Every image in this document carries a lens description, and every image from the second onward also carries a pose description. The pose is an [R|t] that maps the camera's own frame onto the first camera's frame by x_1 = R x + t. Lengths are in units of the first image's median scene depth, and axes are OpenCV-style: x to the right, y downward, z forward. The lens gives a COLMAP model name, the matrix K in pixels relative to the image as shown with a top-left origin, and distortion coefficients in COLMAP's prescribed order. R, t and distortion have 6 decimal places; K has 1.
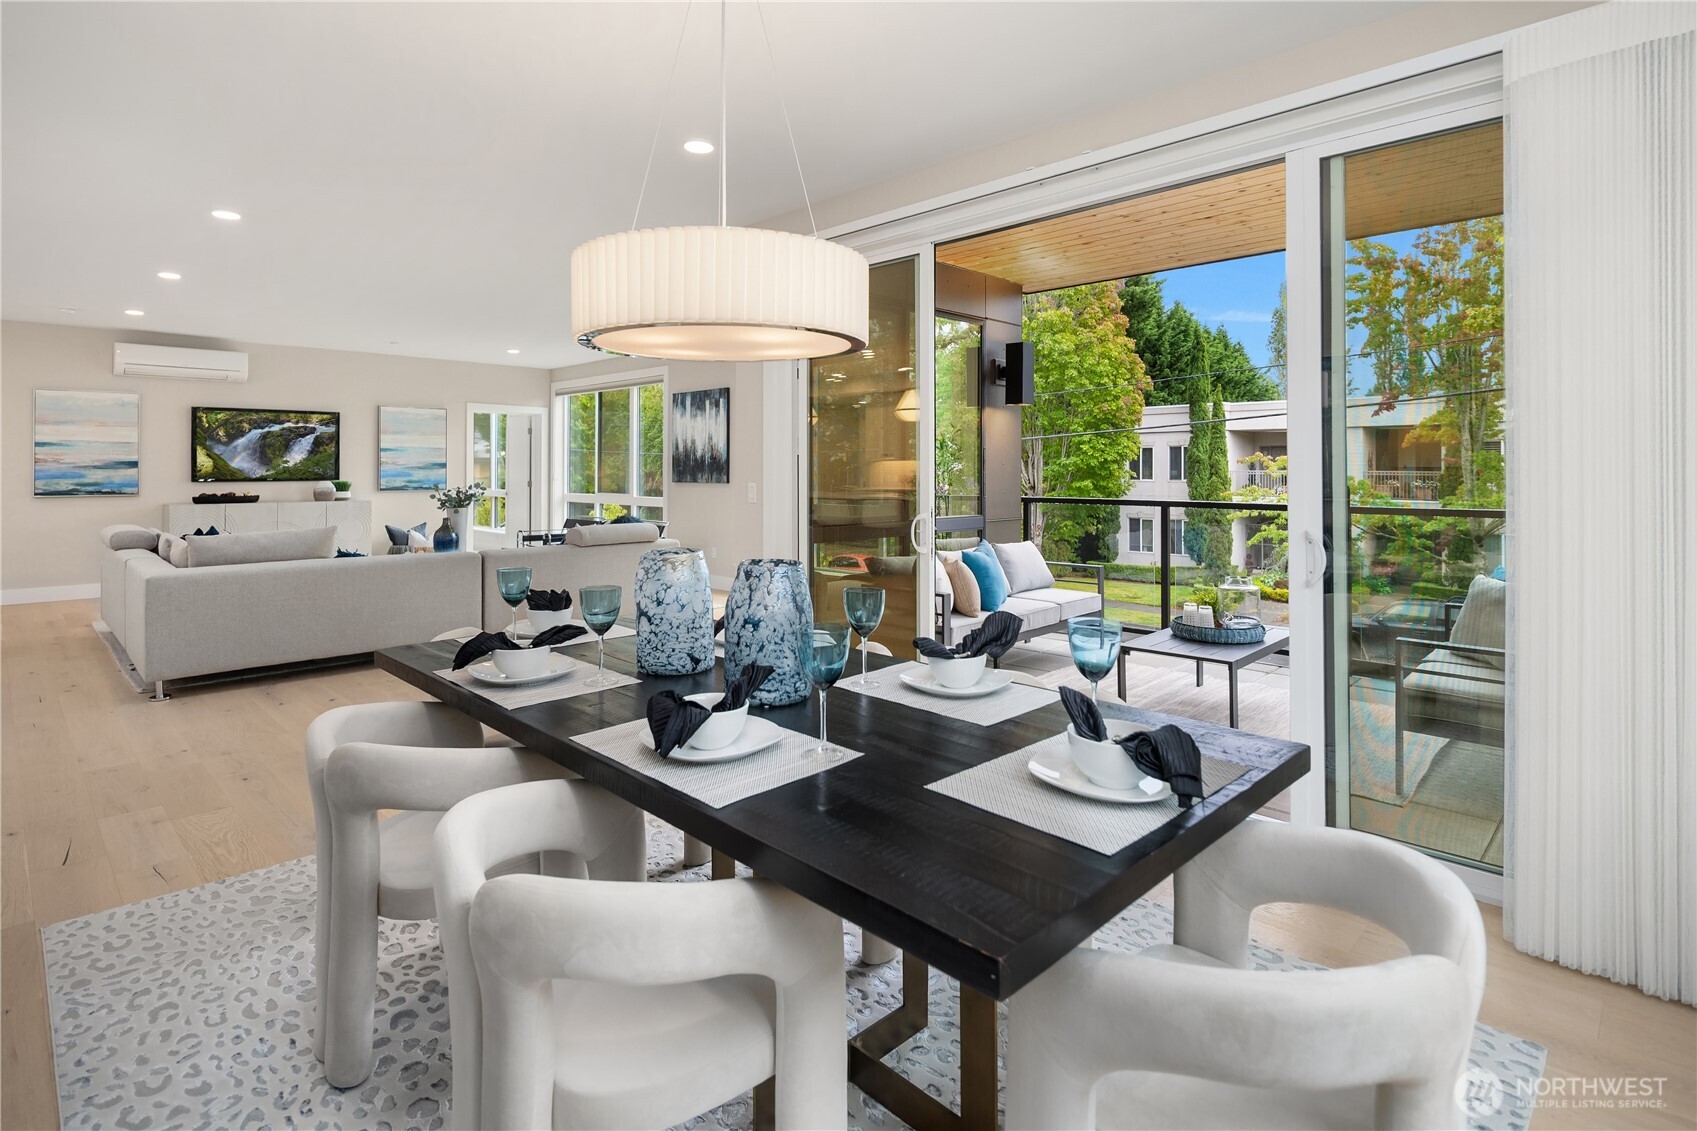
lens RADIAL K [[854.5, 0, 840.7], [0, 854.5, 462.1], [0, 0, 1]] dist [0.000176, -0.001218]
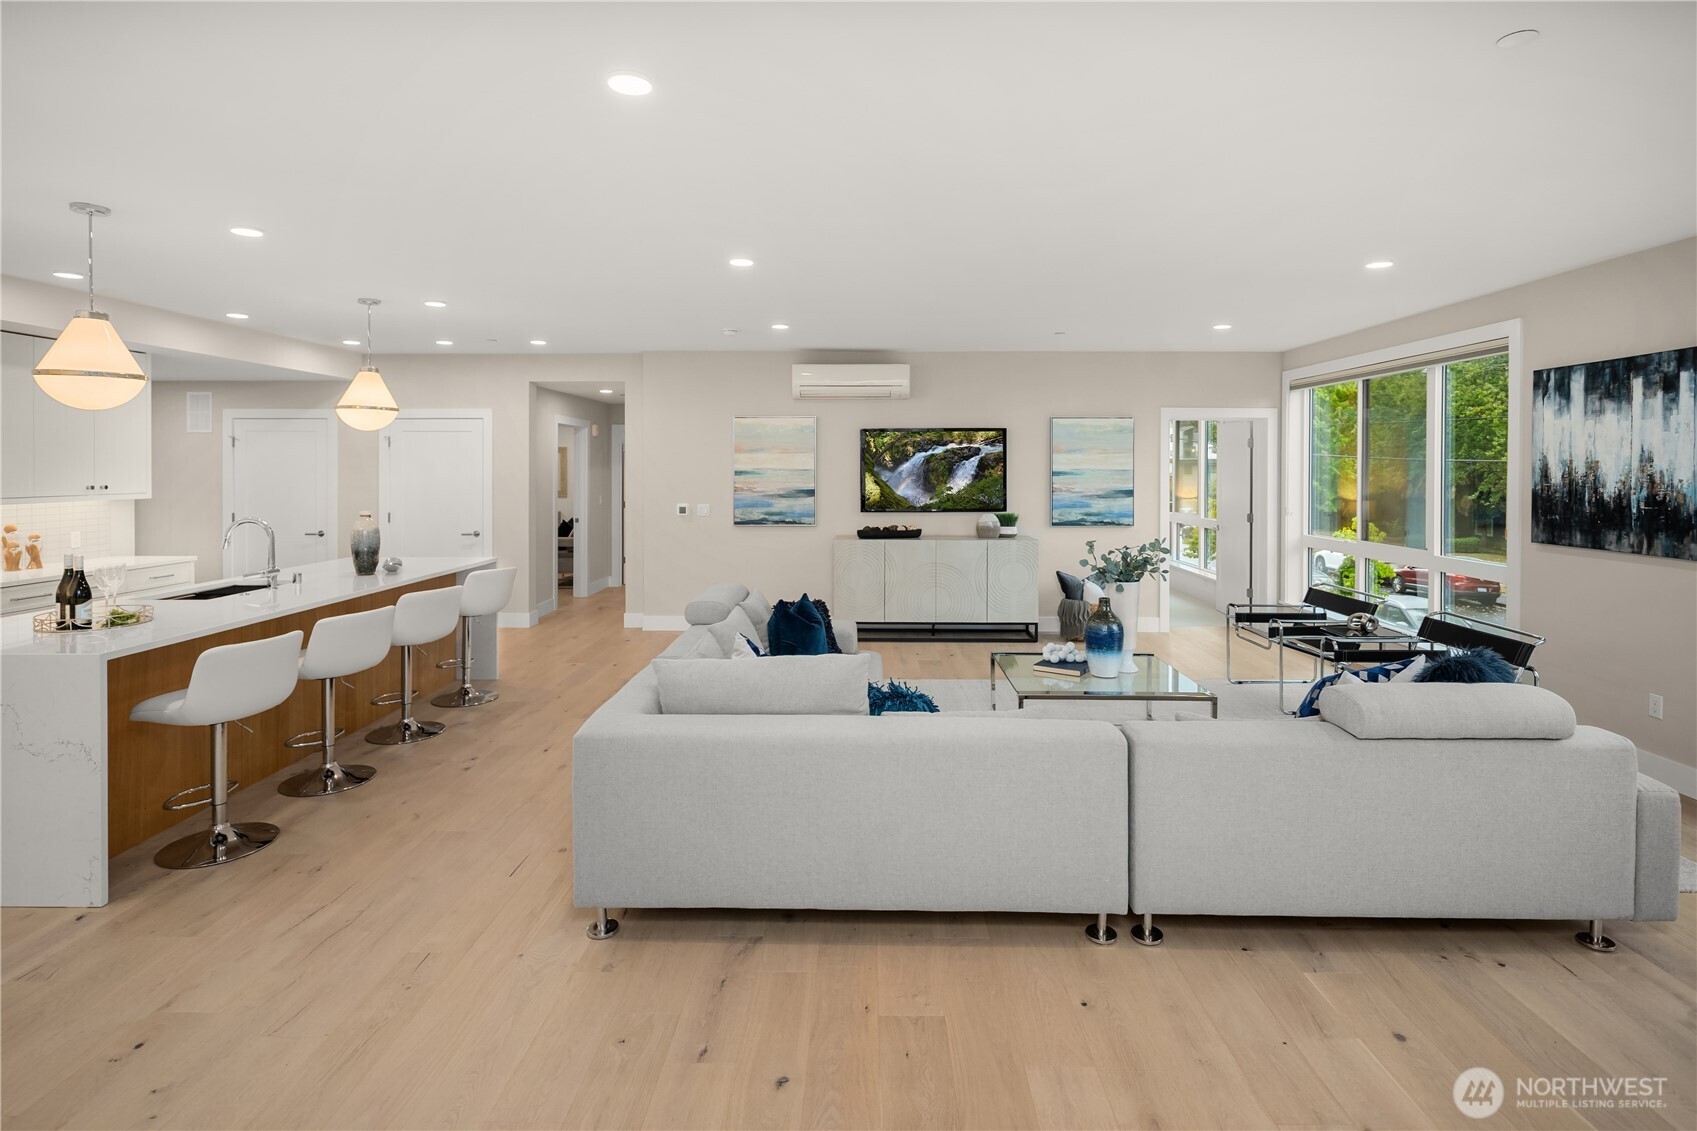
lens RADIAL K [[834.8, 0, 858.7], [0, 834.8, 471.2], [0, 0, 1]] dist [-0.000482, -0.000468]
pose [[0.698409, 0.003151, -0.715692, -0.120439], [0.005886, 0.999931, 0.010147, -0.026961], [0.715675, -0.011299, 0.698343, 0.355347]]
